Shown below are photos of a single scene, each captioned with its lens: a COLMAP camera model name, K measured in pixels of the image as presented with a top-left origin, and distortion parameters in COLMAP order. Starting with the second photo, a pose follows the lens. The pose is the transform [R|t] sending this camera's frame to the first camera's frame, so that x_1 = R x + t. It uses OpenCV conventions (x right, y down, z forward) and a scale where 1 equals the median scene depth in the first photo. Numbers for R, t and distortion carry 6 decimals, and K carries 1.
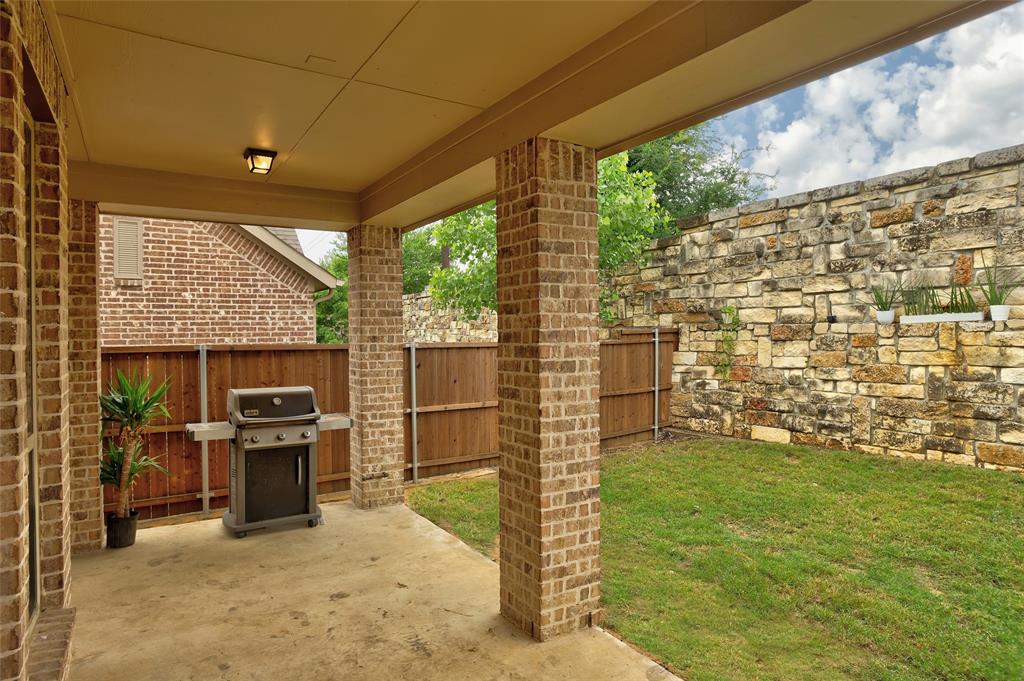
lens RADIAL K [[589.2, 0, 502.1], [0, 589.2, 337.5], [0, 0, 1]] dist [-0.028413, 0.013580]
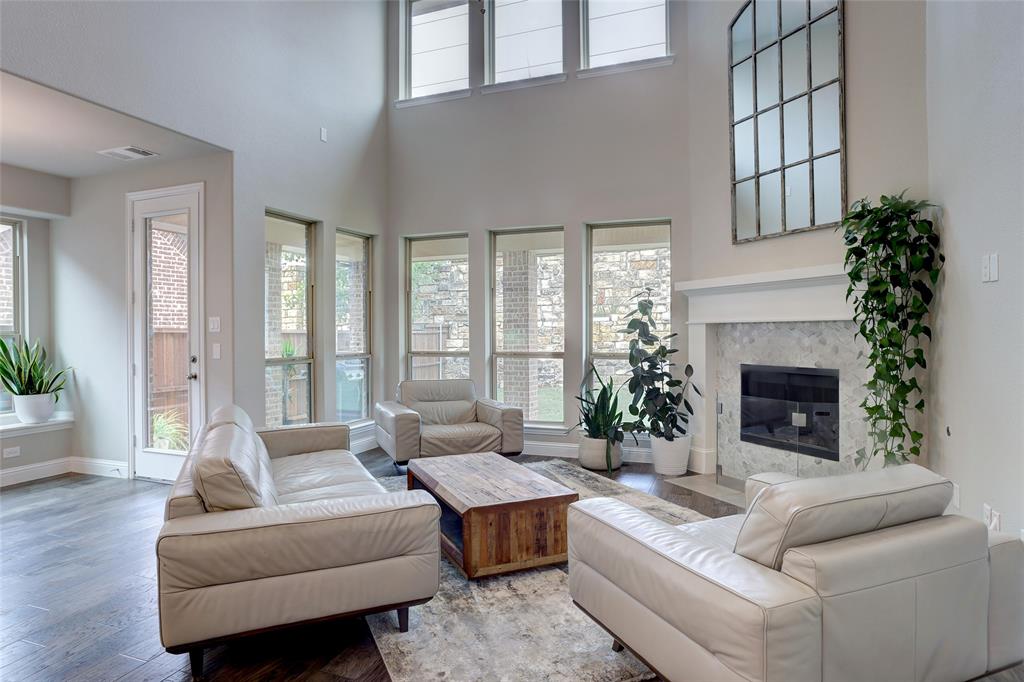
lens RADIAL K [[589.2, 0, 504.4], [0, 589.2, 333.3], [0, 0, 1]] dist [-0.028413, 0.013580]
pose [[0.815625, 0.005063, 0.578559, -0.663993], [0.002858, 0.999914, -0.012779, 0.037834], [-0.578574, 0.012076, 0.815541, -0.498691]]
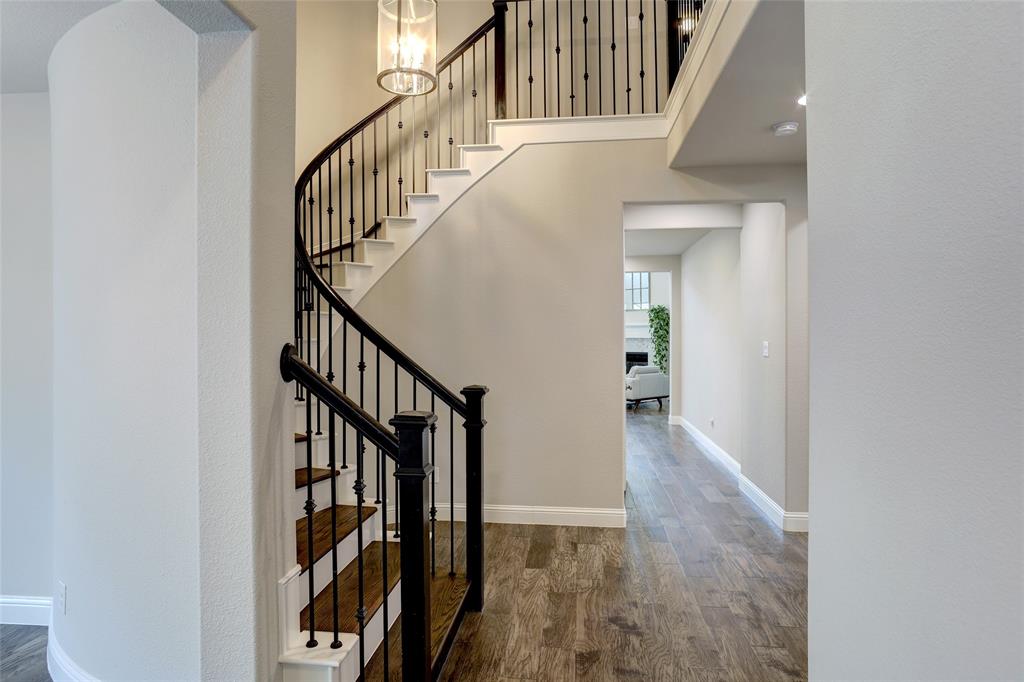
lens RADIAL K [[589.2, 0, 513.7], [0, 589.2, 340.9], [0, 0, 1]] dist [-0.028413, 0.013580]
pose [[0.625556, 0.006197, 0.780155, -1.814770], [0.003524, 0.999936, -0.010768, 0.047154], [-0.780172, 0.009486, 0.625494, -1.069991]]
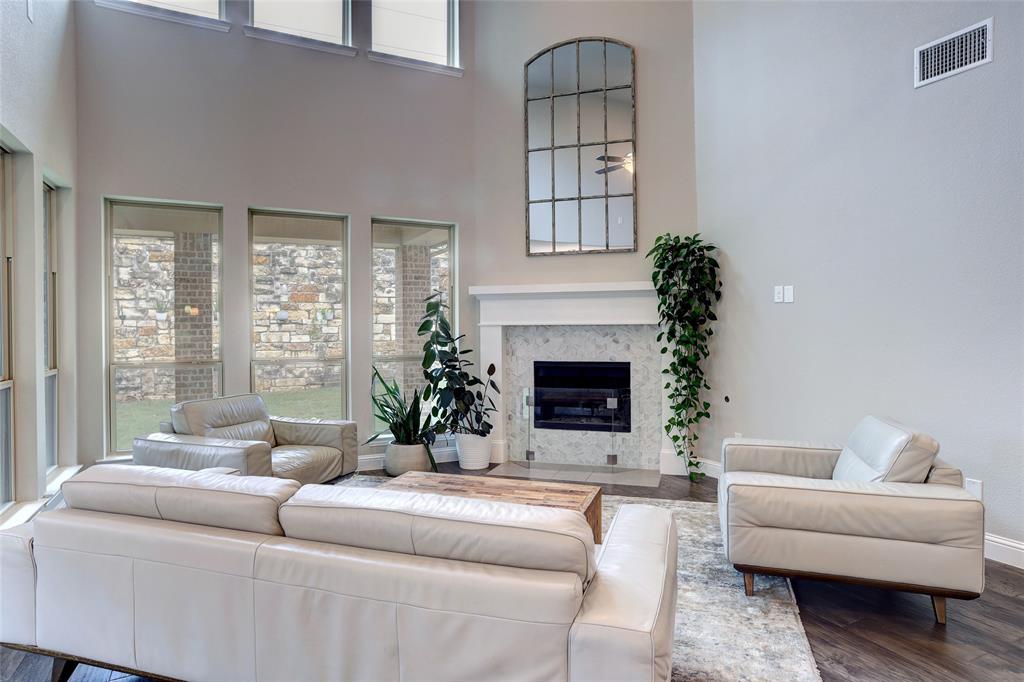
lens RADIAL K [[589.2, 0, 507.8], [0, 589.2, 336.0], [0, 0, 1]] dist [-0.028413, 0.013580]
pose [[0.130335, -0.001547, 0.991469, -0.822239], [0.014028, 0.999902, -0.000284, 0.031910], [-0.991371, 0.013946, 0.130343, -0.185278]]
